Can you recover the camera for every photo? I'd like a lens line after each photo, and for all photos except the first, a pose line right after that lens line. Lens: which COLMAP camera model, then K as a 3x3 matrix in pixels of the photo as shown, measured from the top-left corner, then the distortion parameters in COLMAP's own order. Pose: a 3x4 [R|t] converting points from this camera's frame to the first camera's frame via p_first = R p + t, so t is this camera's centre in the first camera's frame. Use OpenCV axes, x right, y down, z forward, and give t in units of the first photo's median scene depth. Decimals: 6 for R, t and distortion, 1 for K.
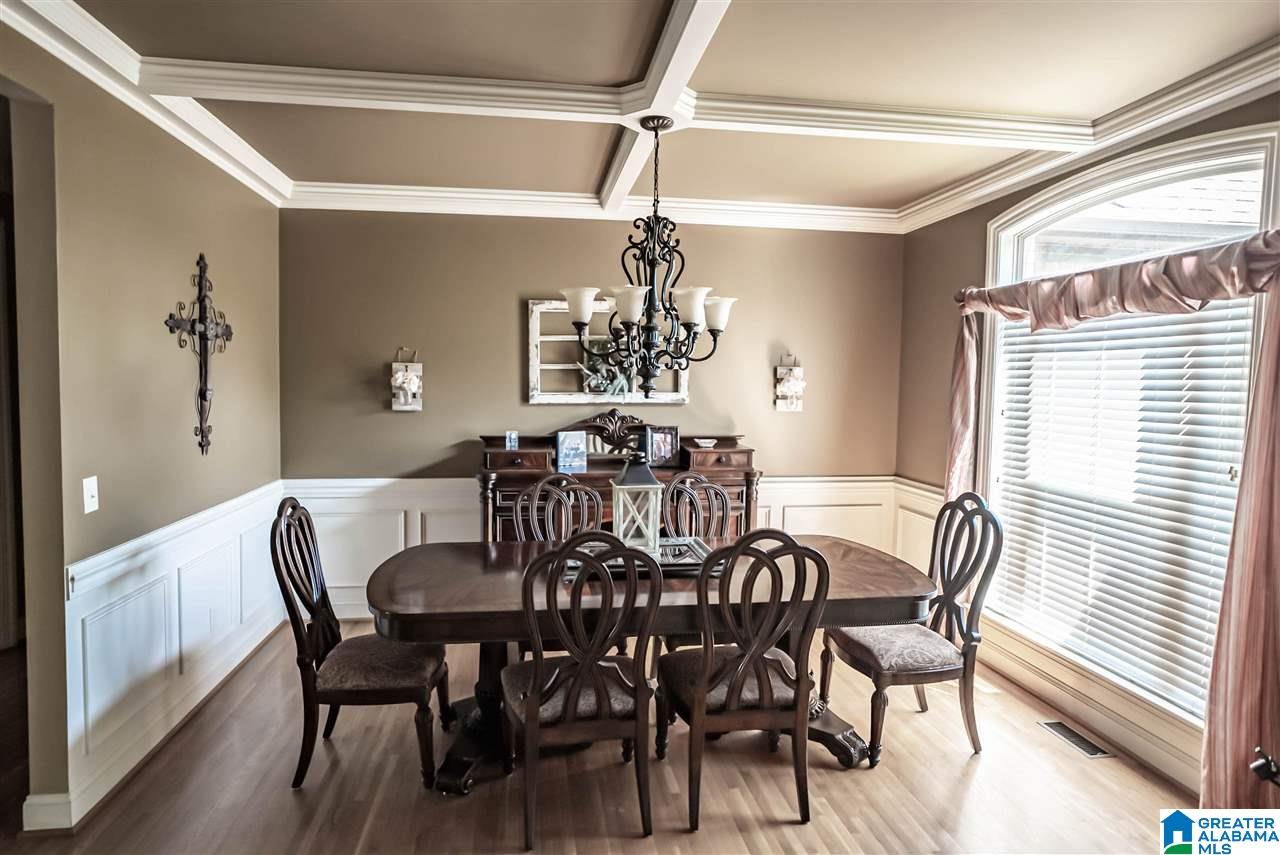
lens RADIAL K [[744.5, 0, 638.9], [0, 744.5, 427.3], [0, 0, 1]] dist [-0.028629, 0.003635]
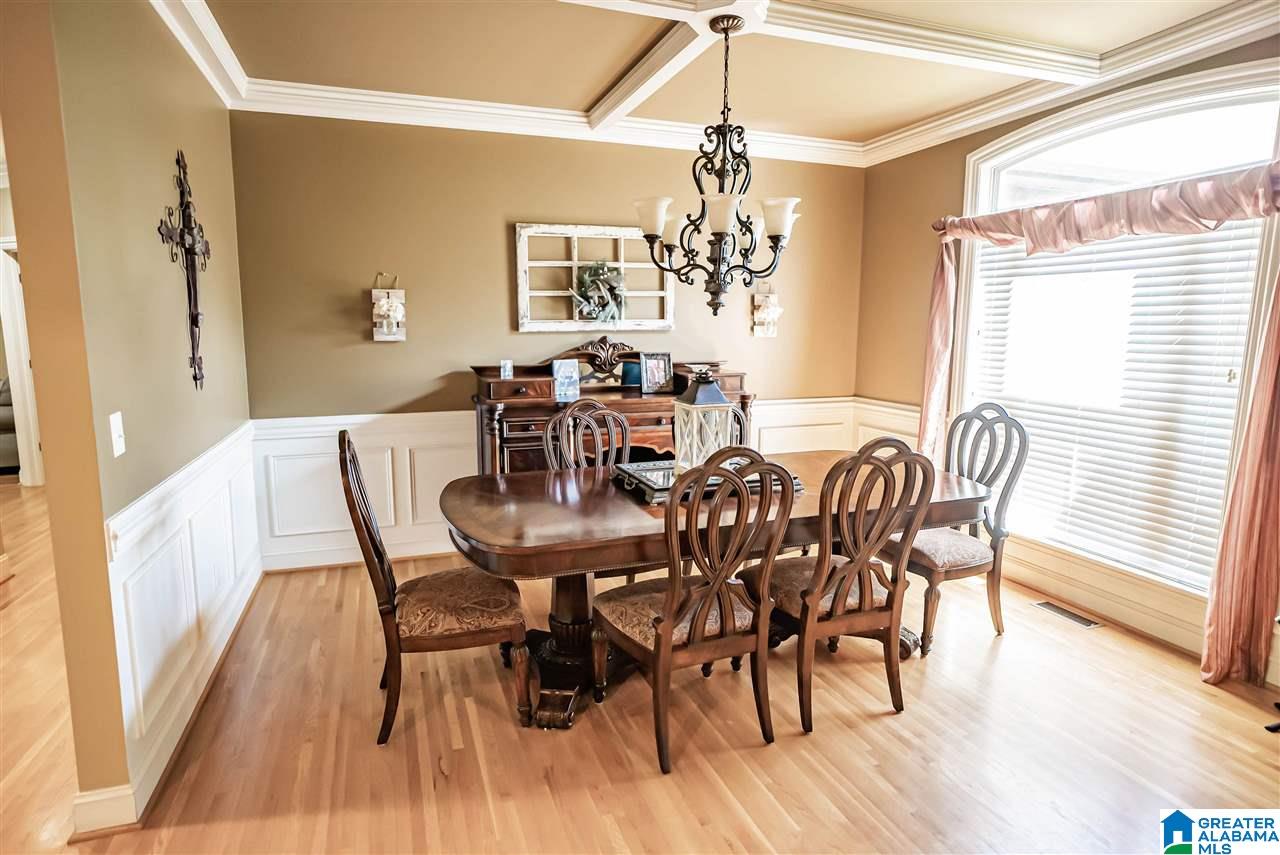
lens RADIAL K [[697.1, 0, 635.6], [0, 697.1, 427.3], [0, 0, 1]] dist [-0.028907, 0.011083]
pose [[0.979471, -0.039318, 0.197712, -0.270010], [0.022705, 0.996071, 0.085599, 0.025723], [-0.200301, -0.079353, 0.976516, 0.108656]]
